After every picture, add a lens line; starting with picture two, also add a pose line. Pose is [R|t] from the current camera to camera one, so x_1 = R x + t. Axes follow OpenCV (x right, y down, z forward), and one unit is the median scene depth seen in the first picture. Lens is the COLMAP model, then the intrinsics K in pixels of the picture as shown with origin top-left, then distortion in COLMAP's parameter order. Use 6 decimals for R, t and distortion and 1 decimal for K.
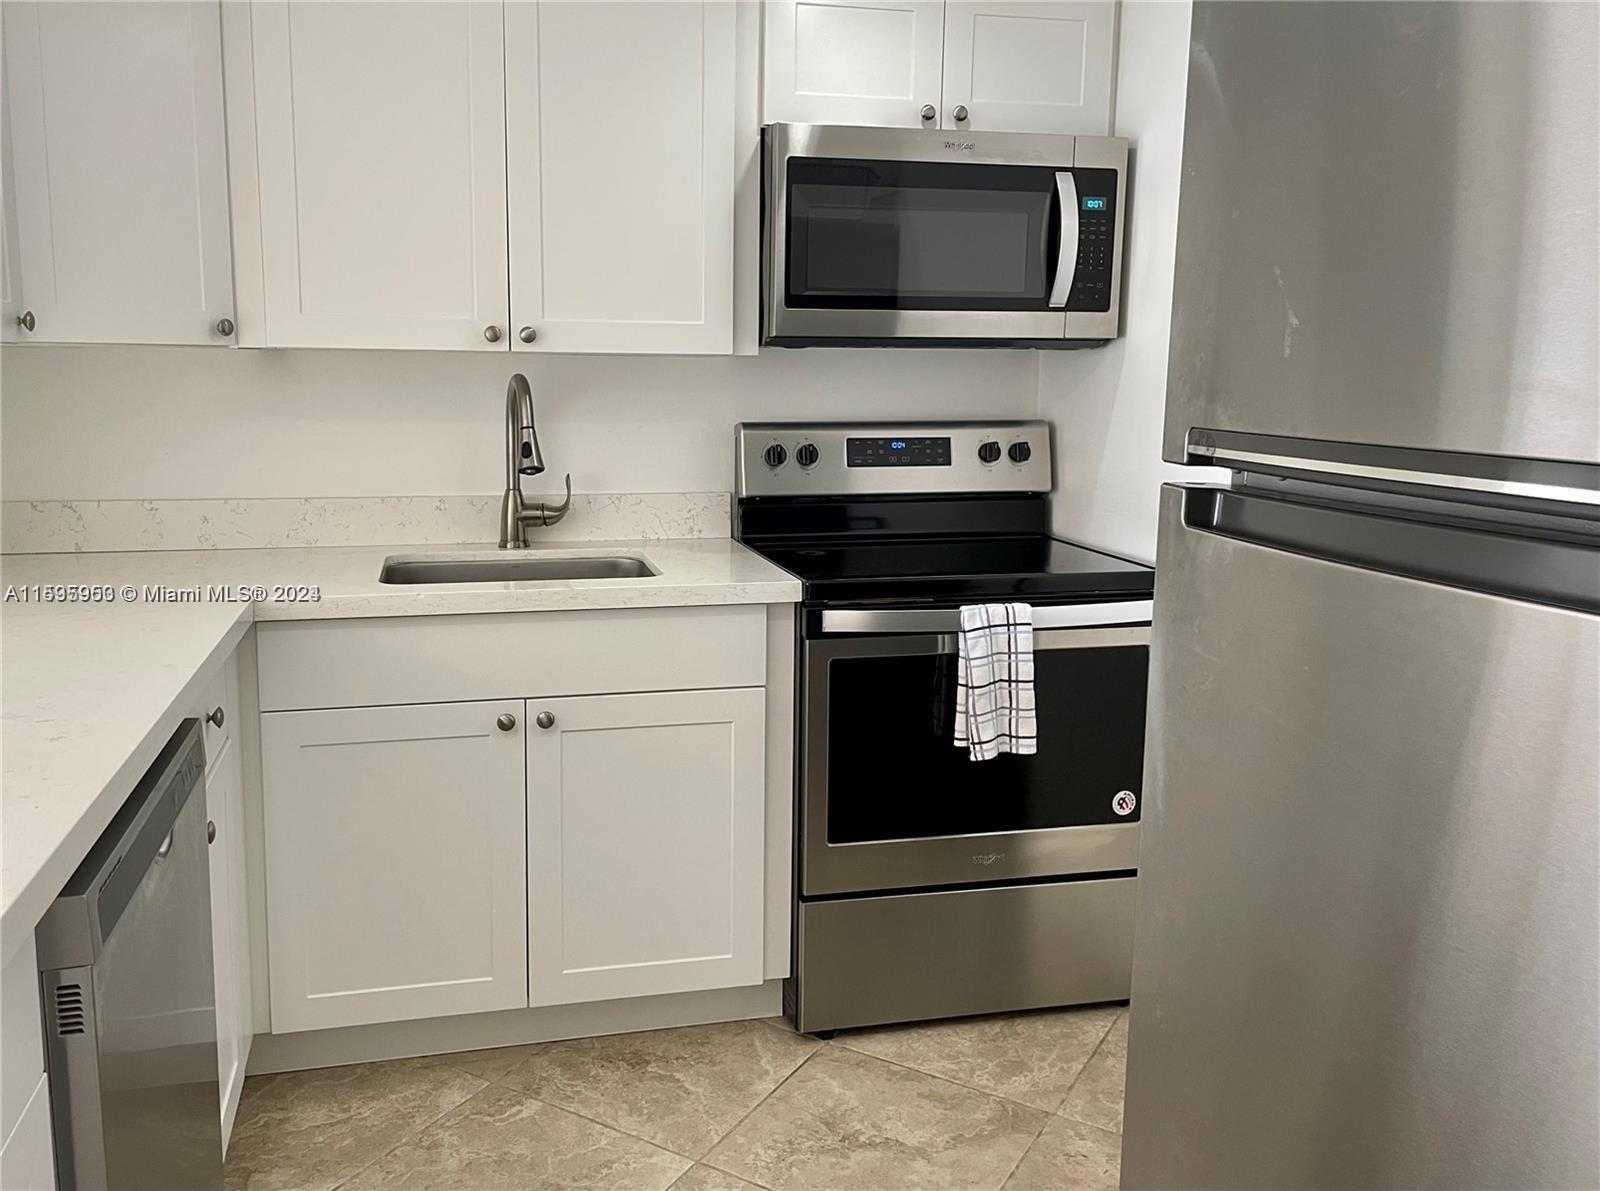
lens RADIAL K [[1300.9, 0, 800.0], [0, 1300.9, 595.5], [0, 0, 1]] dist [-0.075532, -0.002922]
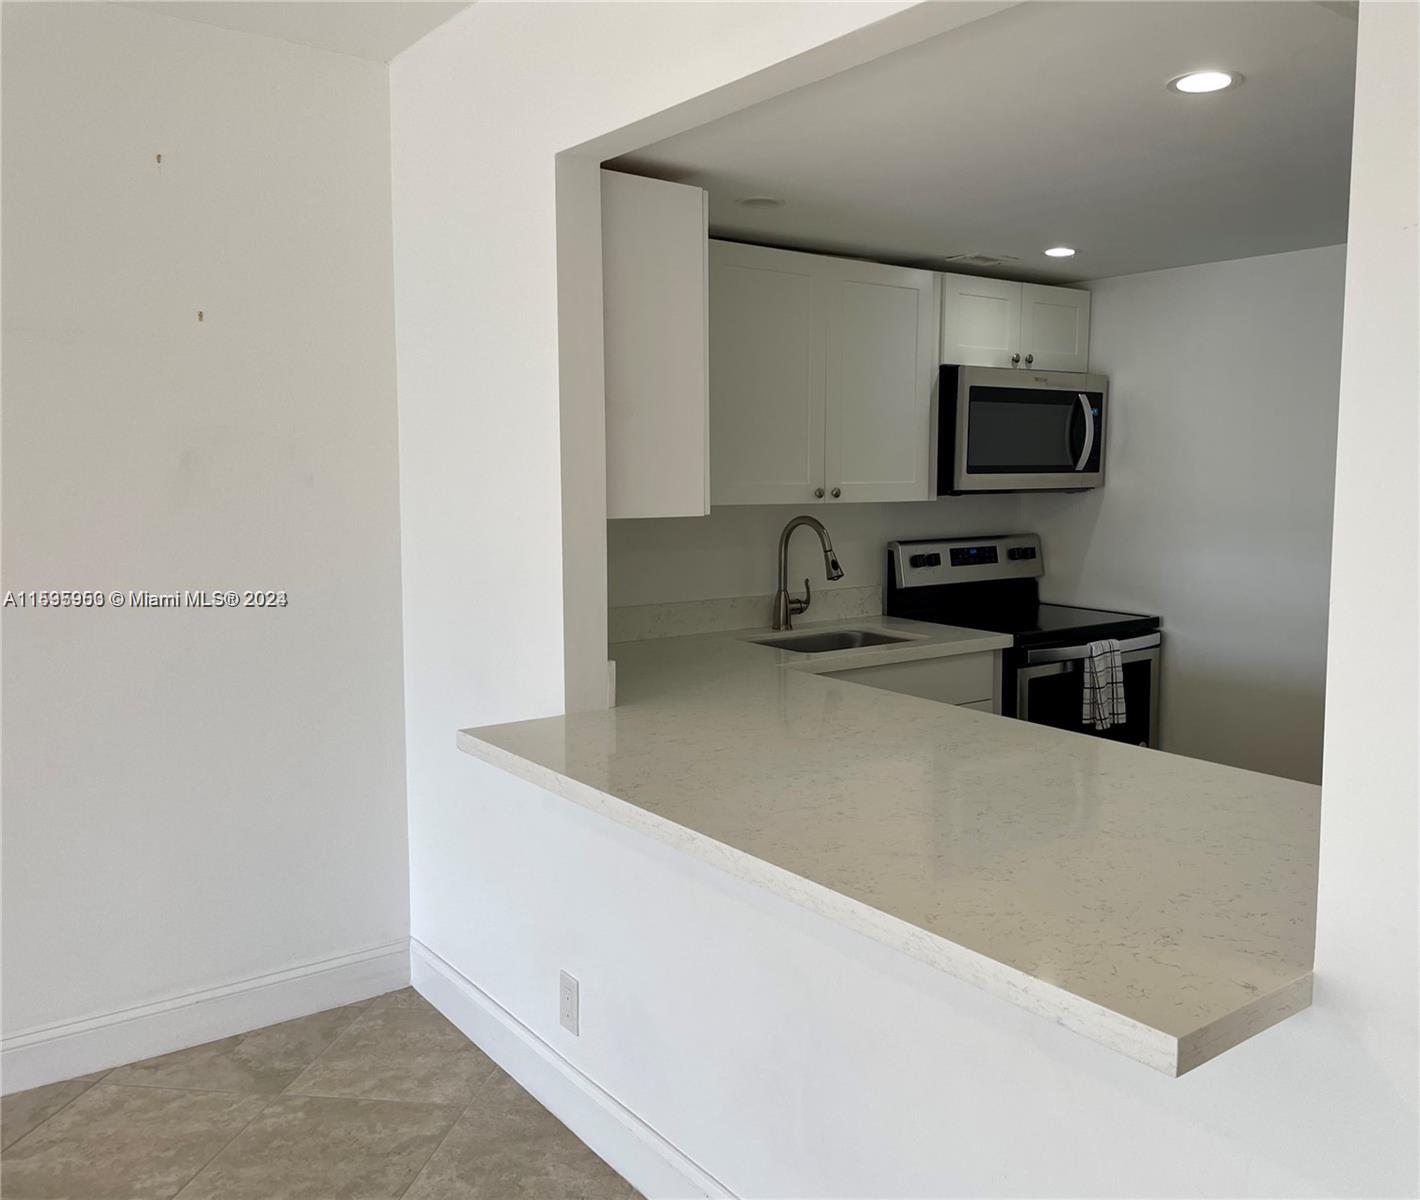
lens RADIAL K [[1173.8, 0, 710.0], [0, 1173.8, 600.0], [0, 0, 1]] dist [0.002413, 0.001001]
pose [[0.907660, -0.054911, 0.416099, -0.917715], [0.077366, 0.996305, -0.037285, -0.027688], [-0.412514, 0.066035, 0.908555, -0.224799]]
